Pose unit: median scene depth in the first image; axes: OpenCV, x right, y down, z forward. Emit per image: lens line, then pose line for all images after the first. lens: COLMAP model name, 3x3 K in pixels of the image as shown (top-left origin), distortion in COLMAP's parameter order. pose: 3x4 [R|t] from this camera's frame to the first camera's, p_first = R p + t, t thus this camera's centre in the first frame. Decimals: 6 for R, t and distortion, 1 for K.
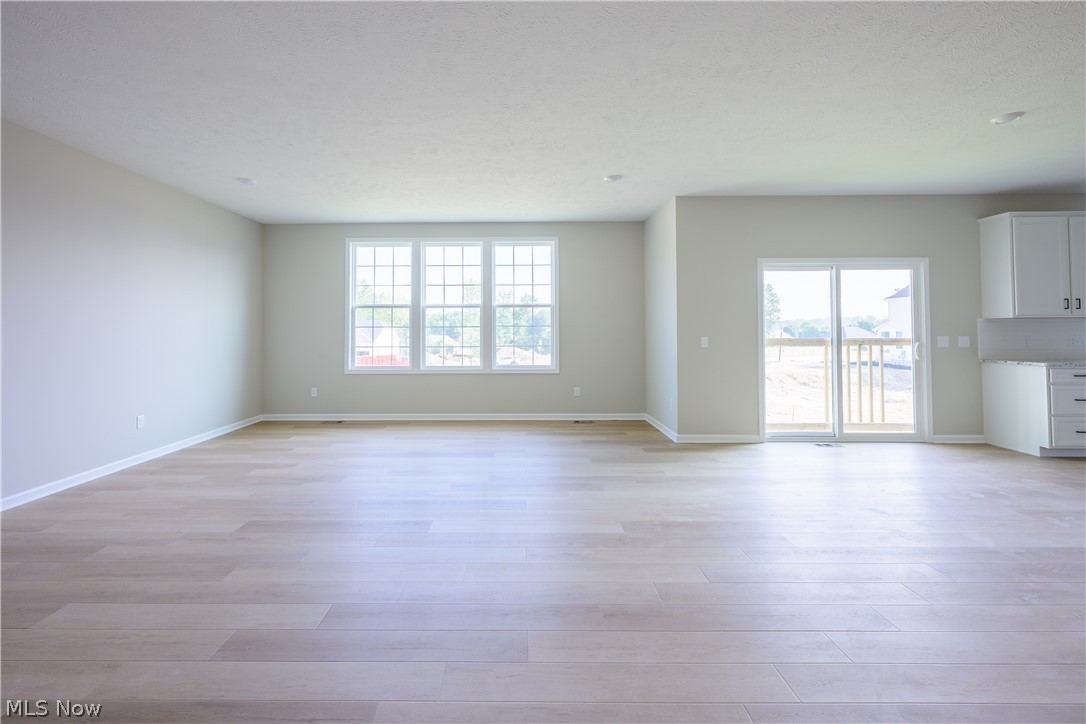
lens RADIAL K [[441.6, 0, 513.4], [0, 441.6, 320.7], [0, 0, 1]] dist [-0.000412, 0.000013]
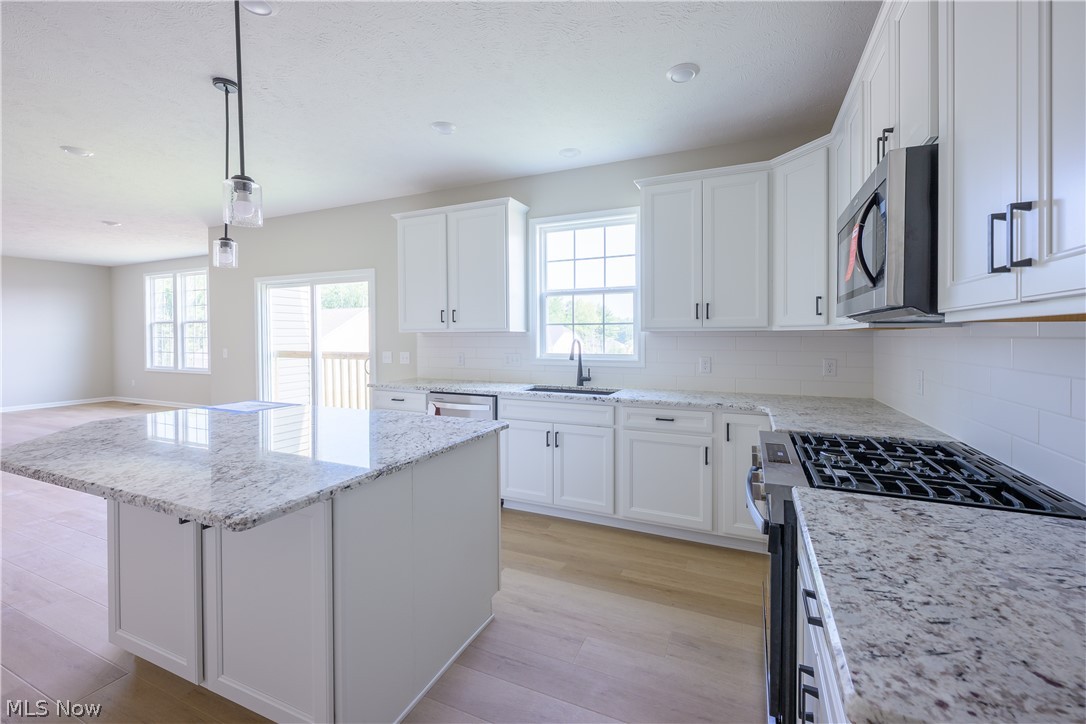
lens RADIAL K [[437.0, 0, 574.4], [0, 437.0, 341.2], [0, 0, 1]] dist [-0.005200, -0.000268]
pose [[0.924914, 0.007796, -0.380096, 1.678734], [0.005662, 0.999396, 0.034276, -0.016151], [0.380133, -0.033854, 0.924312, 0.293311]]
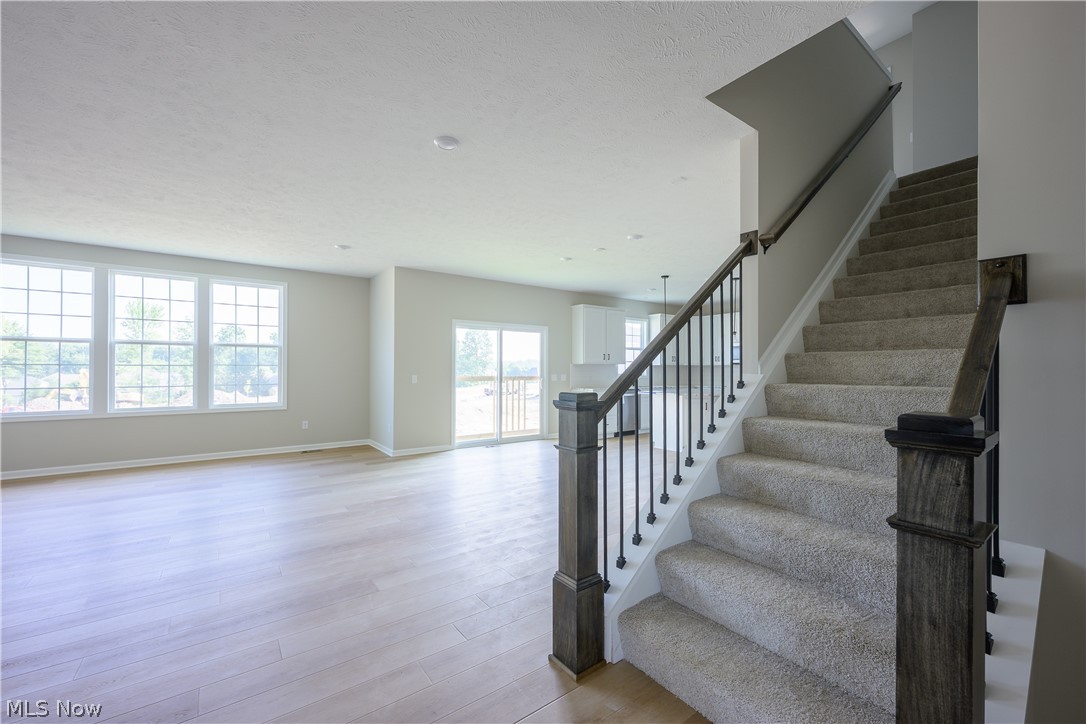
lens RADIAL K [[441.6, 0, 543.1], [0, 441.6, 368.2], [0, 0, 1]] dist [-0.000412, 0.000013]
pose [[0.795033, 0.006737, 0.606529, -0.066329], [-0.019230, 0.999716, 0.014101, -0.010840], [-0.606261, -0.022875, 0.794936, -0.291779]]
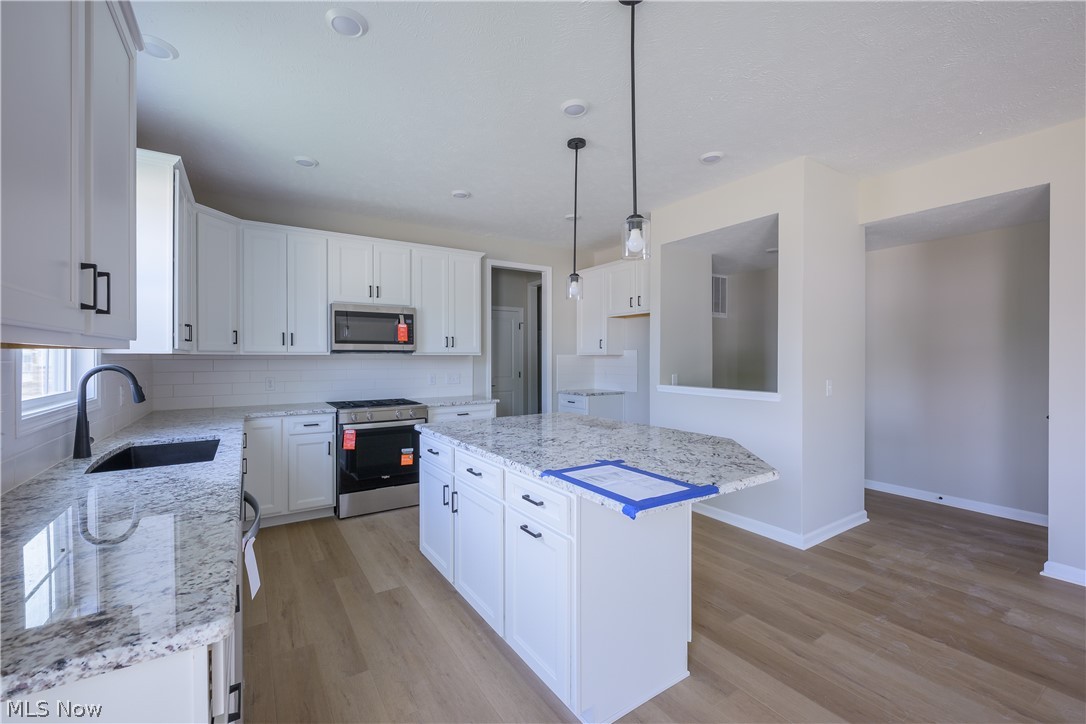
lens RADIAL K [[441.6, 0, 525.7], [0, 441.6, 363.7], [0, 0, 1]] dist [-0.000412, 0.000013]
pose [[-0.532819, -0.006109, 0.846207, 0.869710], [-0.015082, 0.999884, -0.002278, -0.000767], [-0.846095, -0.013976, -0.532849, 0.869763]]
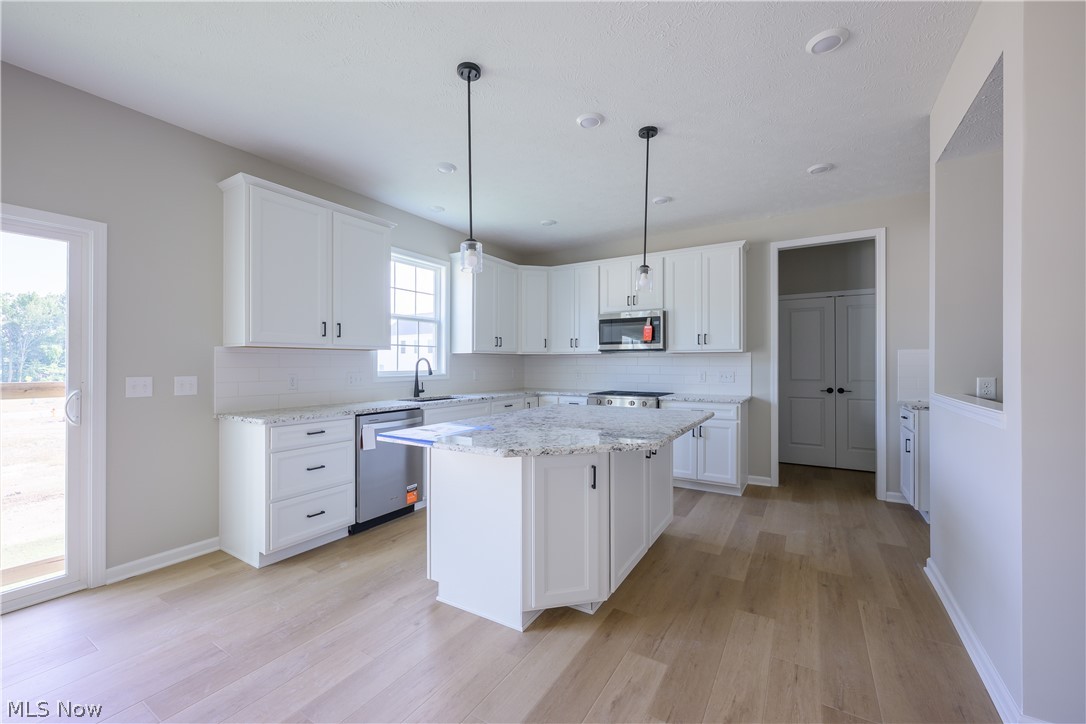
lens RADIAL K [[441.6, 0, 541.7], [0, 441.6, 368.1], [0, 0, 1]] dist [-0.000412, 0.000013]
pose [[0.518778, -0.005987, 0.854888, 0.761301], [-0.020715, 0.999594, 0.019571, 0.003360], [-0.854658, -0.027862, 0.518443, 0.298661]]
